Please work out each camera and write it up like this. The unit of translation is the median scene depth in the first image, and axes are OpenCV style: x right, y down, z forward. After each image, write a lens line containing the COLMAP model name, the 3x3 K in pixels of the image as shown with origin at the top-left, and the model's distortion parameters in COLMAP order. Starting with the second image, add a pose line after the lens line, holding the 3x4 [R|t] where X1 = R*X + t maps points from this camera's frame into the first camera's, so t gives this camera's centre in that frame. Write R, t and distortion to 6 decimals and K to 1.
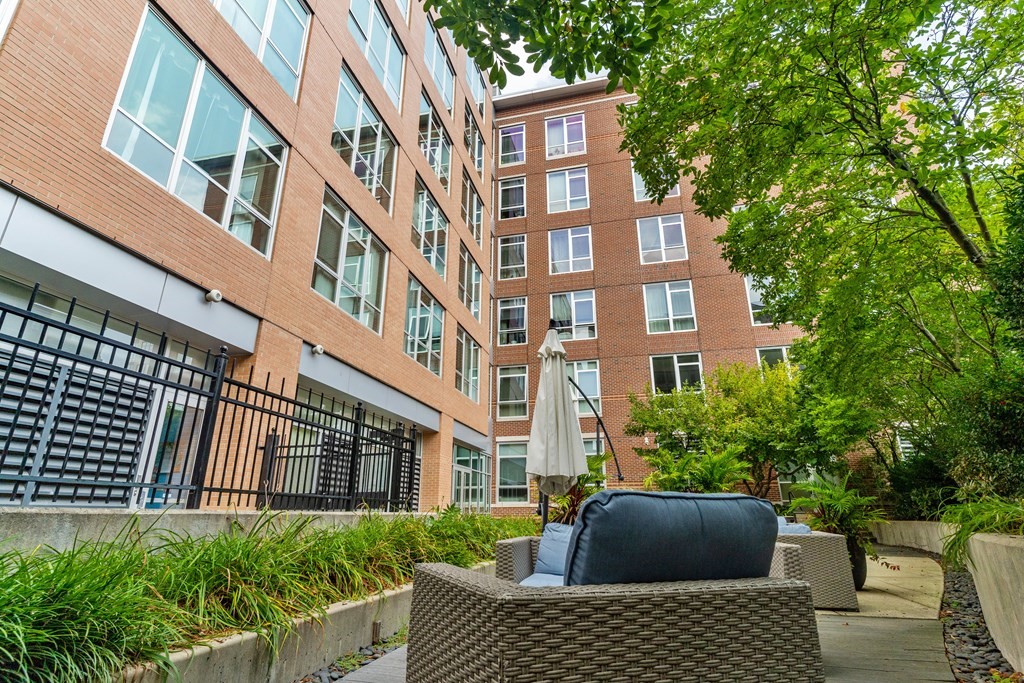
lens RADIAL K [[508.2, 0, 512.0], [0, 508.2, 341.5], [0, 0, 1]] dist [0.003916, -0.000323]
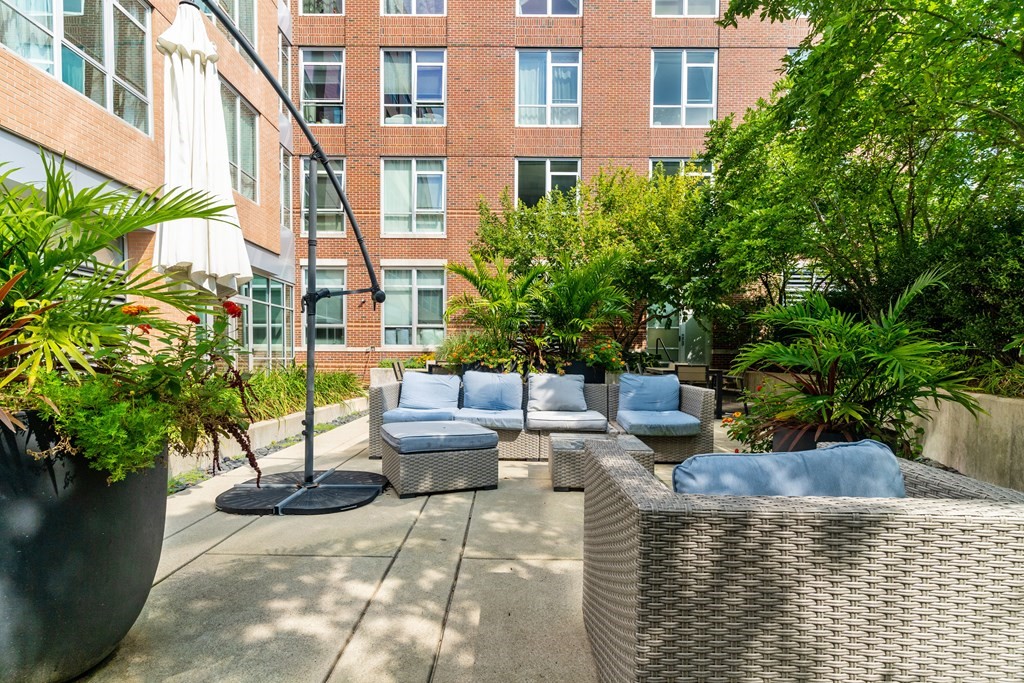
lens RADIAL K [[514.8, 0, 505.6], [0, 514.8, 377.3], [0, 0, 1]] dist [0.000642, 0.000156]
pose [[0.974286, 0.000842, 0.225313, 0.134013], [-0.081214, 0.934085, 0.347693, 0.099882], [-0.210169, -0.357051, 0.910134, 0.316640]]
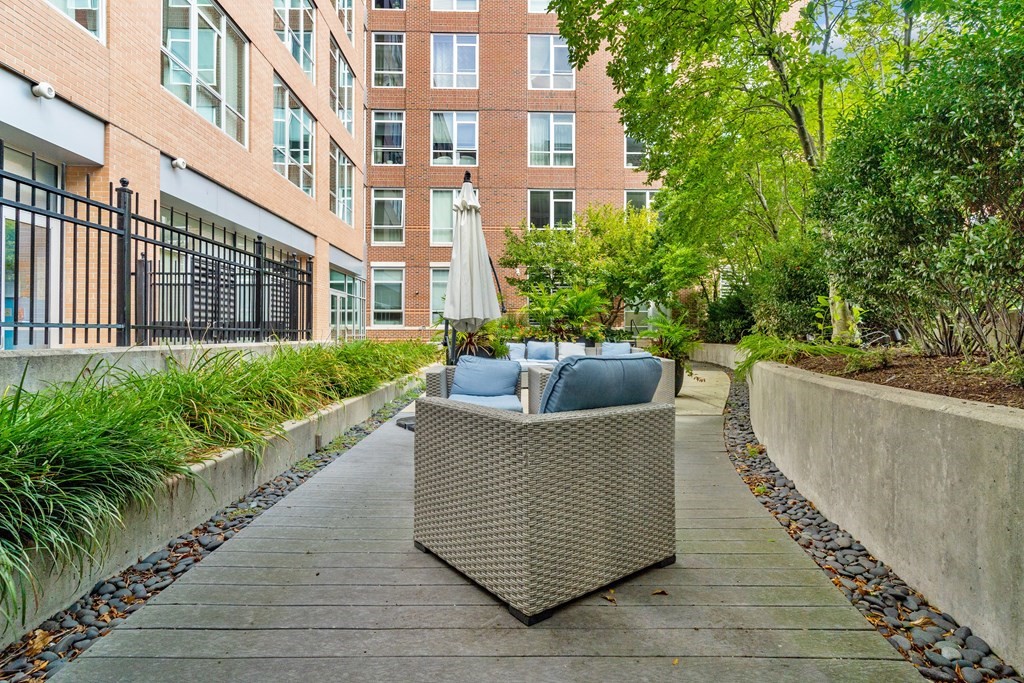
lens RADIAL K [[511.8, 0, 515.0], [0, 511.8, 329.4], [0, 0, 1]] dist [0.005191, 0.001097]
pose [[0.964751, 0.007592, 0.263056, -0.031923], [-0.089895, 0.948965, 0.302299, -0.019720], [-0.247335, -0.315291, 0.916197, -0.030153]]
